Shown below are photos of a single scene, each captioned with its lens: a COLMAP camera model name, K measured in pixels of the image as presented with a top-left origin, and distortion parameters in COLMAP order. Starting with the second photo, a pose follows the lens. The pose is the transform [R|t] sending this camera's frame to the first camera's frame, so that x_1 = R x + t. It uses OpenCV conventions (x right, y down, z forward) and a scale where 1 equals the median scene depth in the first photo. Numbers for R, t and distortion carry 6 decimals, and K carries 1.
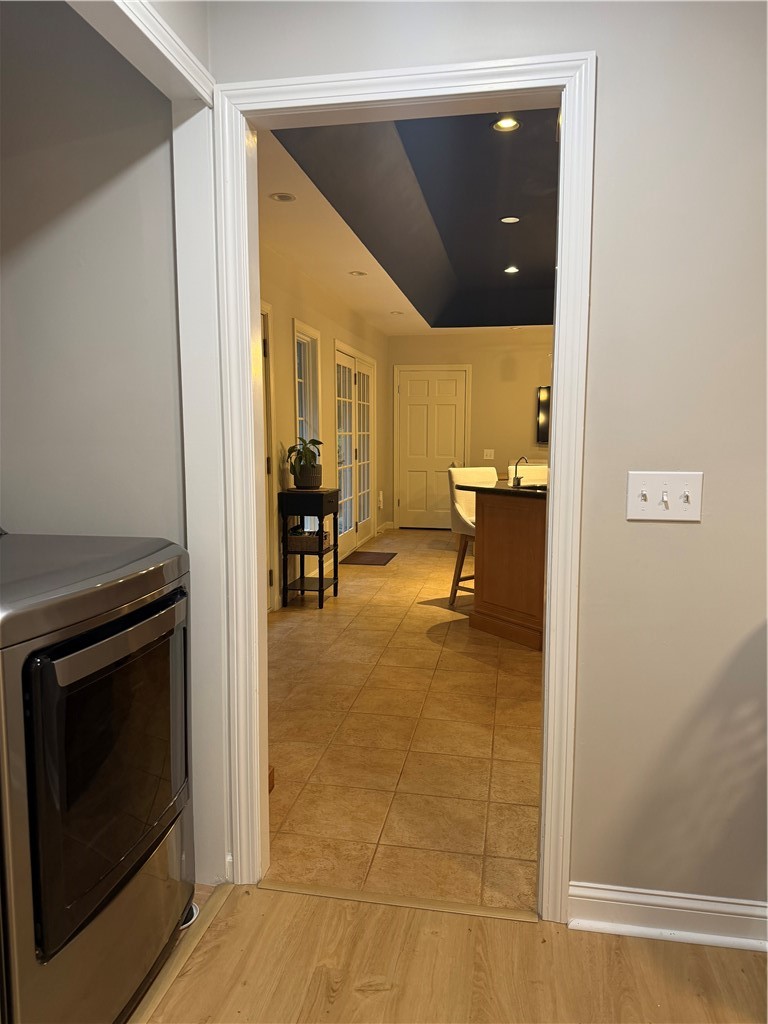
lens RADIAL K [[726.3, 0, 380.9], [0, 726.3, 513.3], [0, 0, 1]] dist [0.023842, -0.033650]
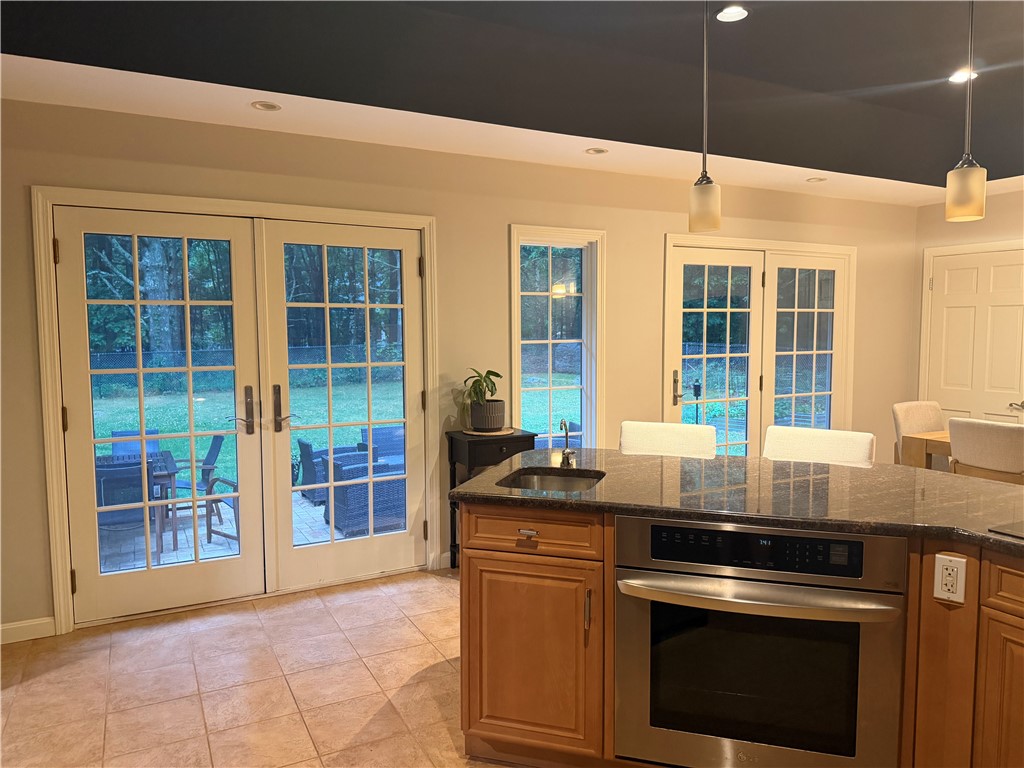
lens RADIAL K [[726.3, 0, 506.0], [0, 726.3, 385.7], [0, 0, 1]] dist [0.023842, -0.033650]
pose [[0.609610, 0.058221, -0.790561, 0.620268], [-0.081591, 0.996611, 0.010480, -0.107201], [0.788492, 0.058114, 0.612294, 0.582087]]
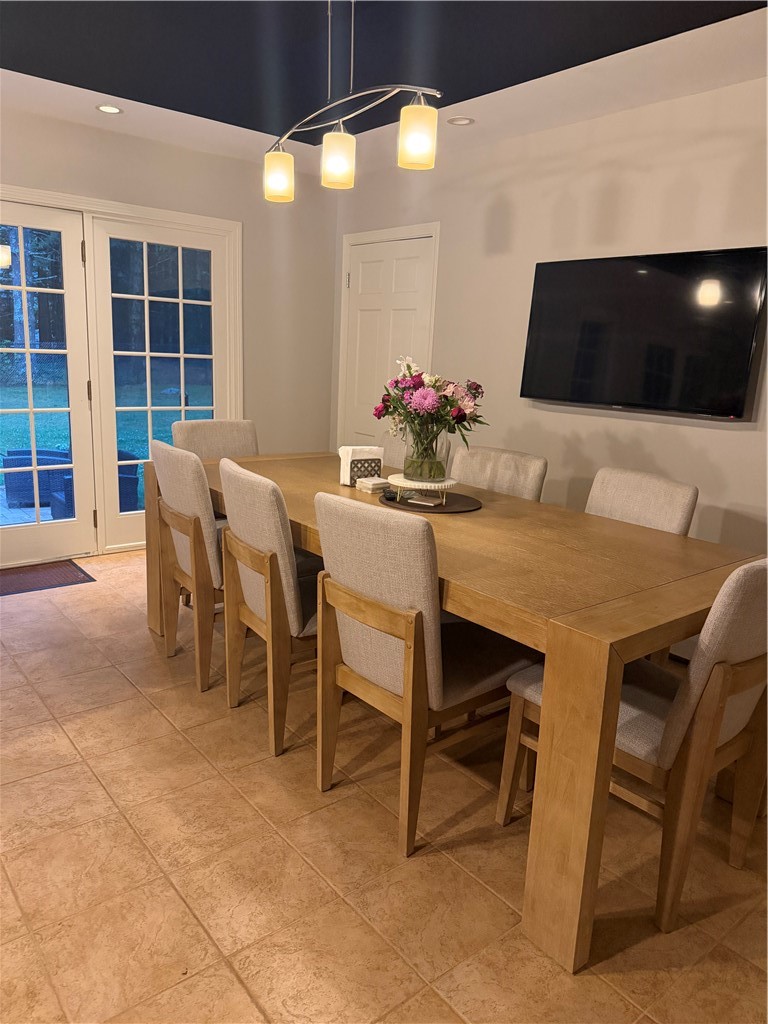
lens RADIAL K [[726.3, 0, 387.3], [0, 726.3, 509.2], [0, 0, 1]] dist [0.023842, -0.033650]
pose [[0.767379, 0.179537, -0.615545, 0.820811], [-0.117410, 0.983112, 0.140375, -0.158953], [0.630352, -0.035449, 0.775500, 1.148009]]
